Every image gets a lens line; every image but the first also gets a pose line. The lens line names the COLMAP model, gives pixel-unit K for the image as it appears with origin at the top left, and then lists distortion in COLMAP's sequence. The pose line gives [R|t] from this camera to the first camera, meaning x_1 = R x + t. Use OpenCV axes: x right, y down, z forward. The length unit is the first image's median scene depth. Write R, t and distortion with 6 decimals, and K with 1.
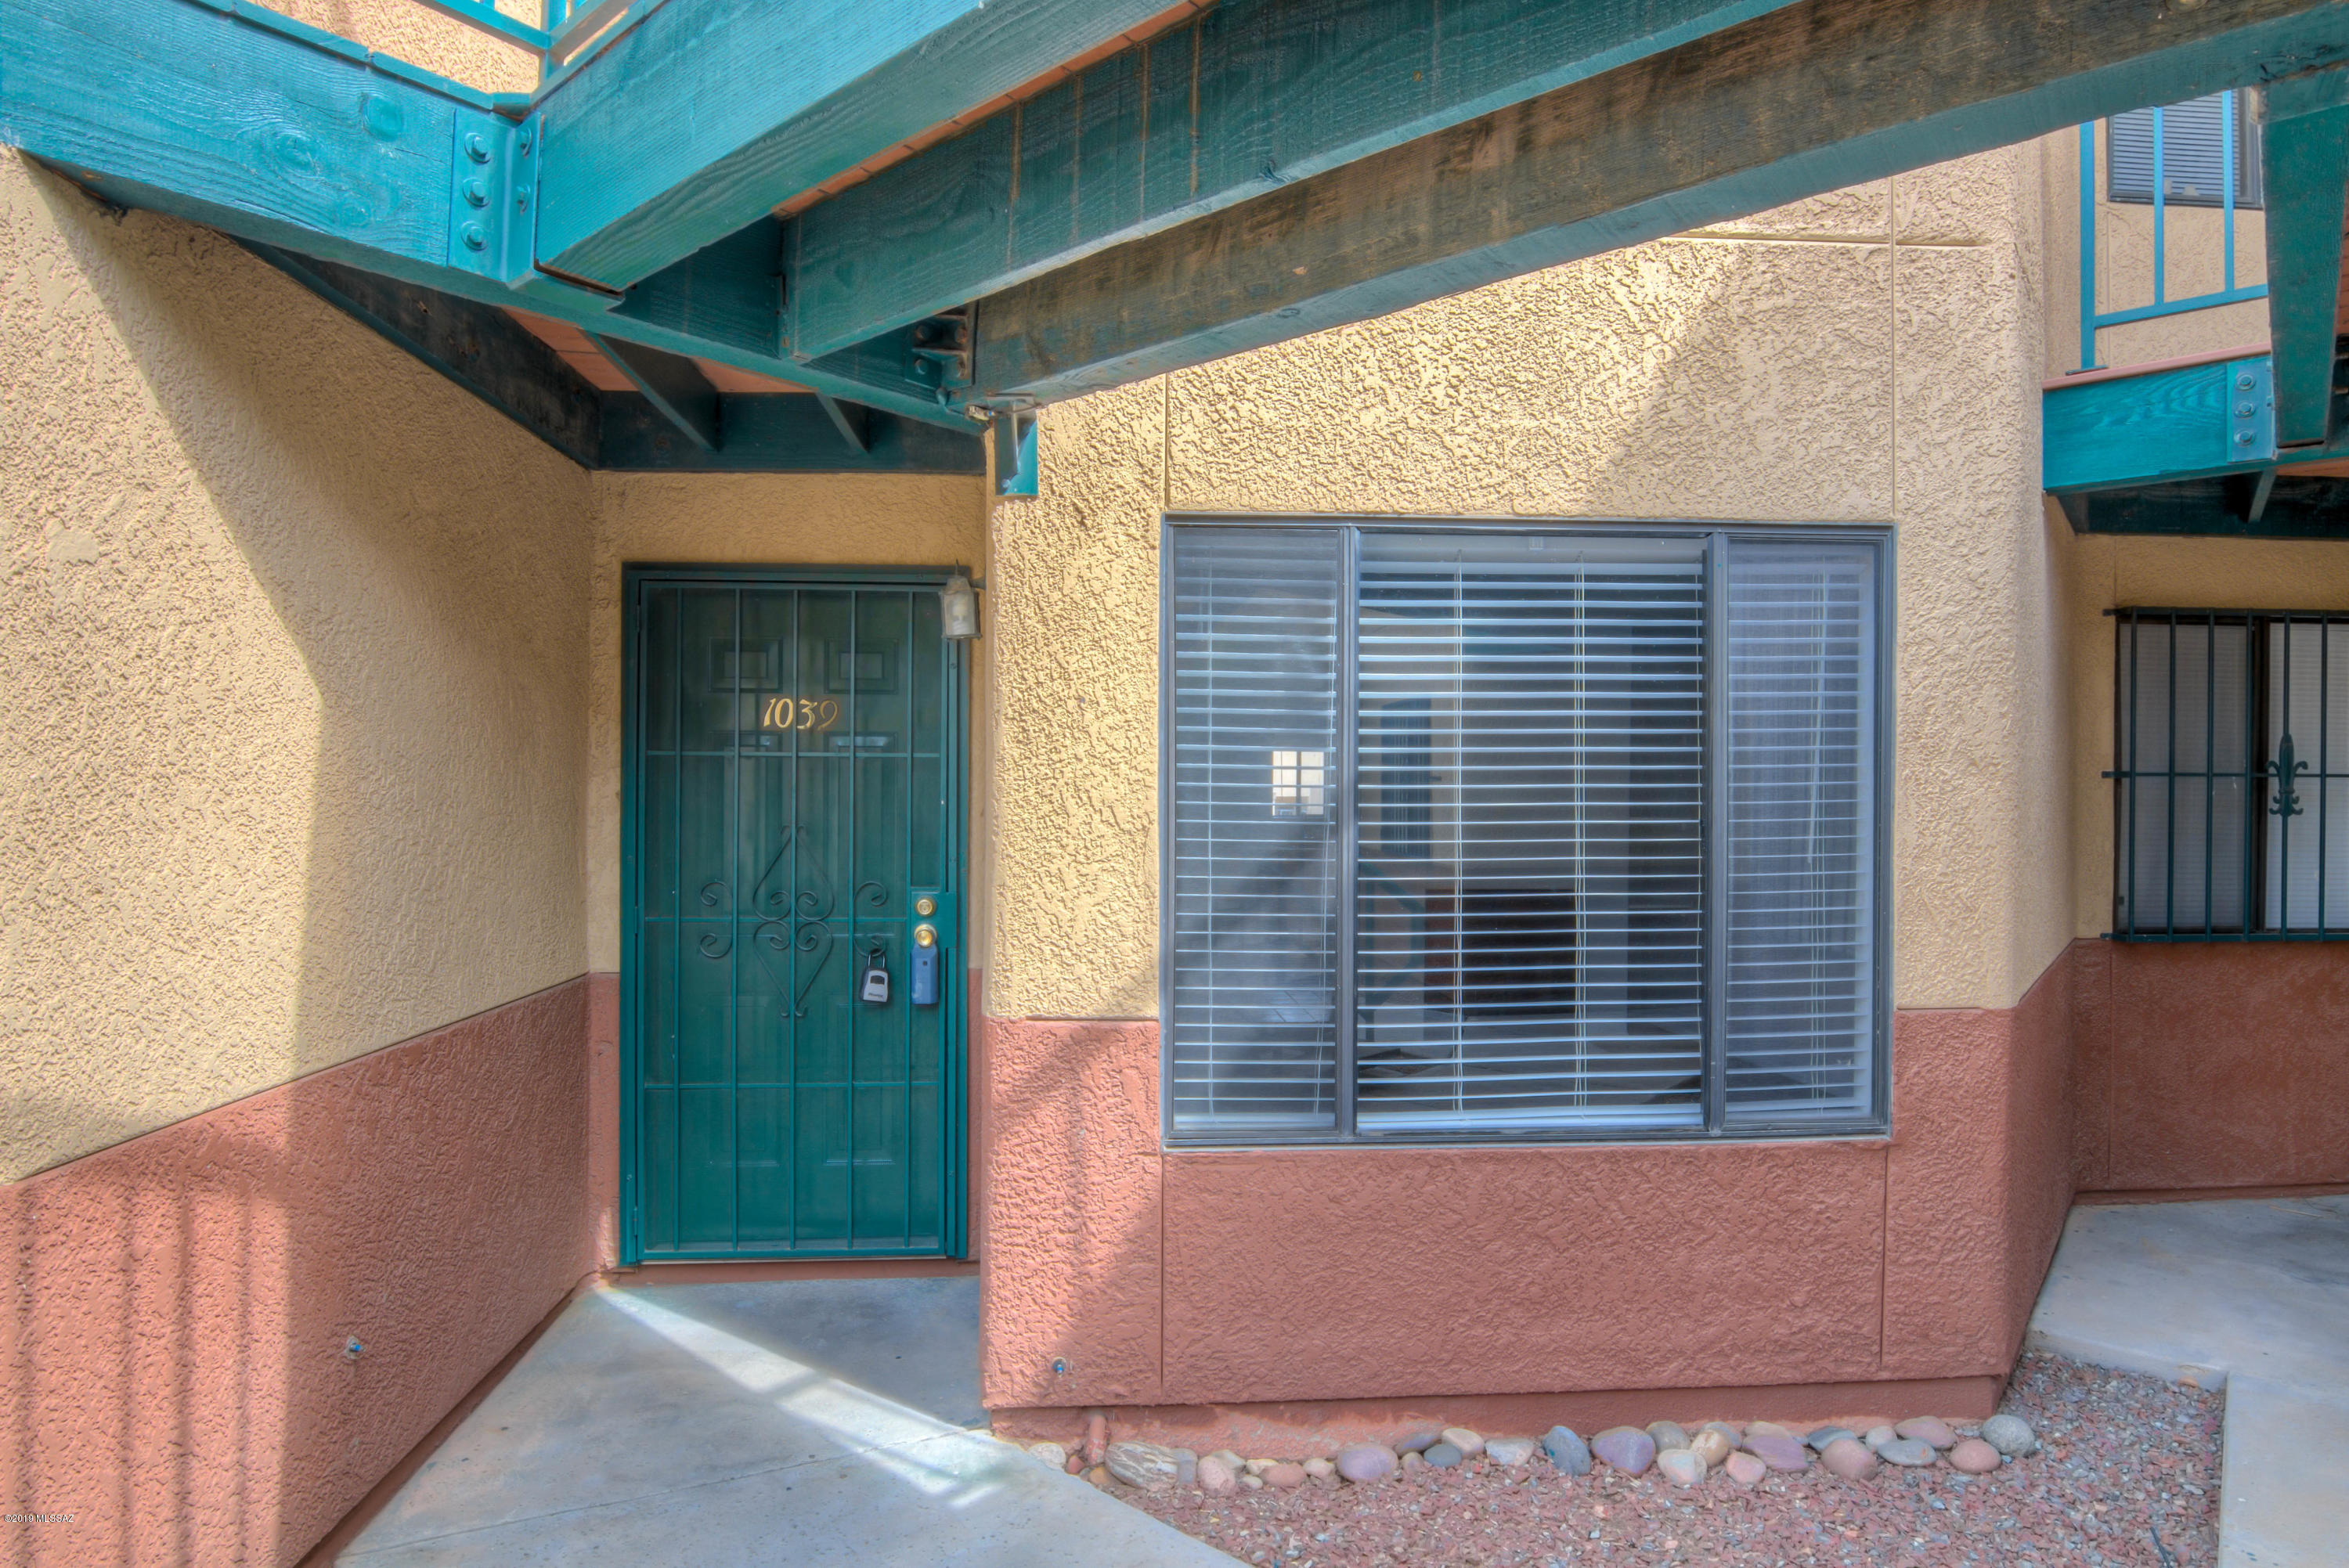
lens RADIAL K [[1266.6, 0, 1172.4], [0, 1266.6, 803.4], [0, 0, 1]] dist [-0.003059, -0.012861]
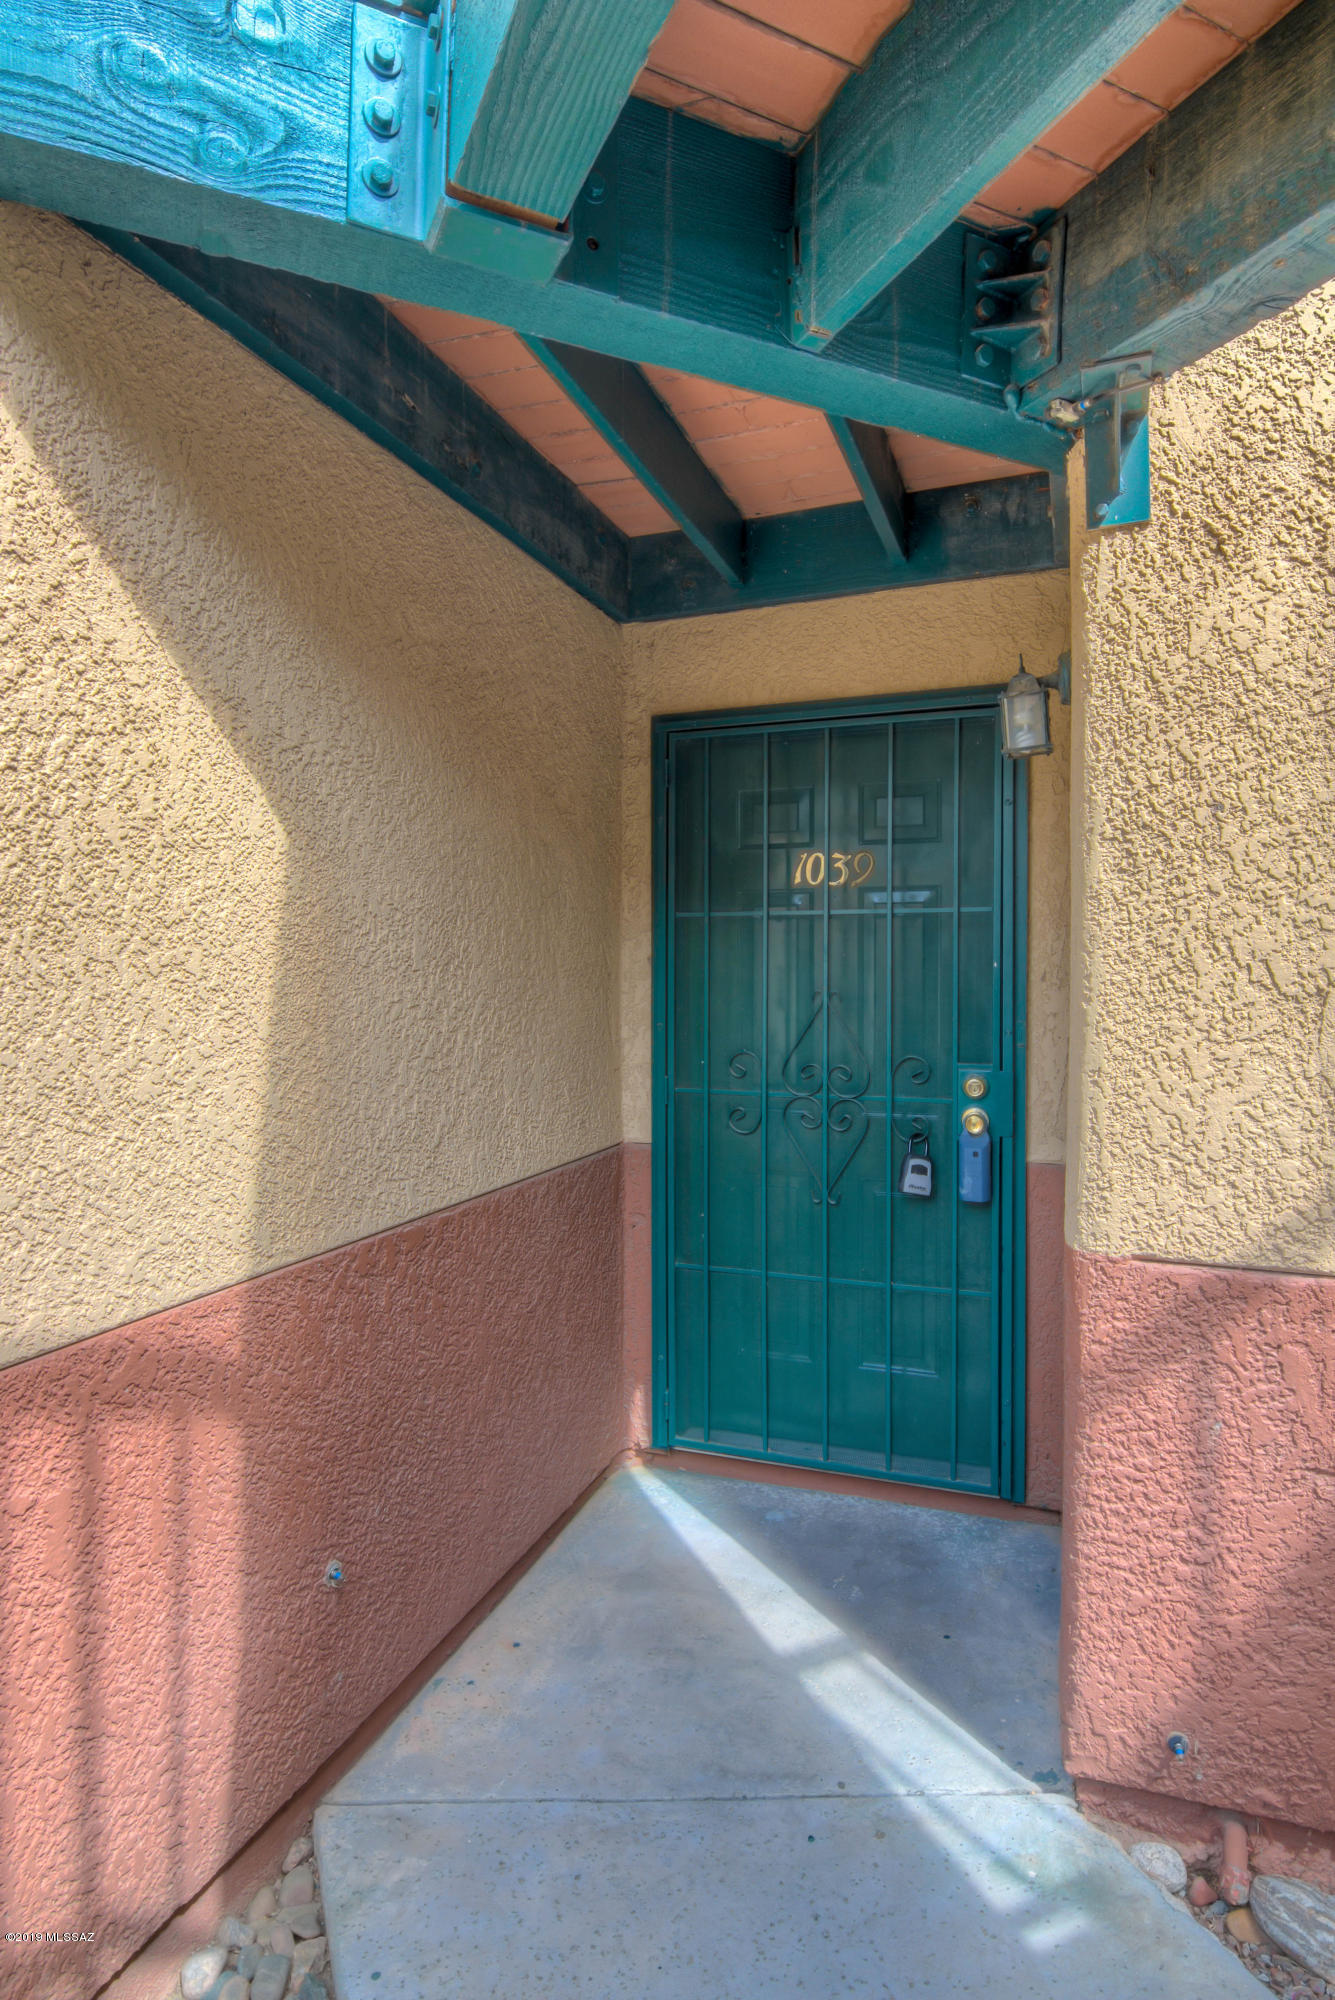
lens RADIAL K [[1078.5, 0, 672.4], [0, 1078.5, 989.8], [0, 0, 1]] dist [-0.003059, -0.012861]
pose [[0.902906, -0.000087, -0.429838, -0.091123], [0.003771, 0.999963, 0.007718, 0.013199], [0.429822, -0.008590, 0.902873, 0.349579]]
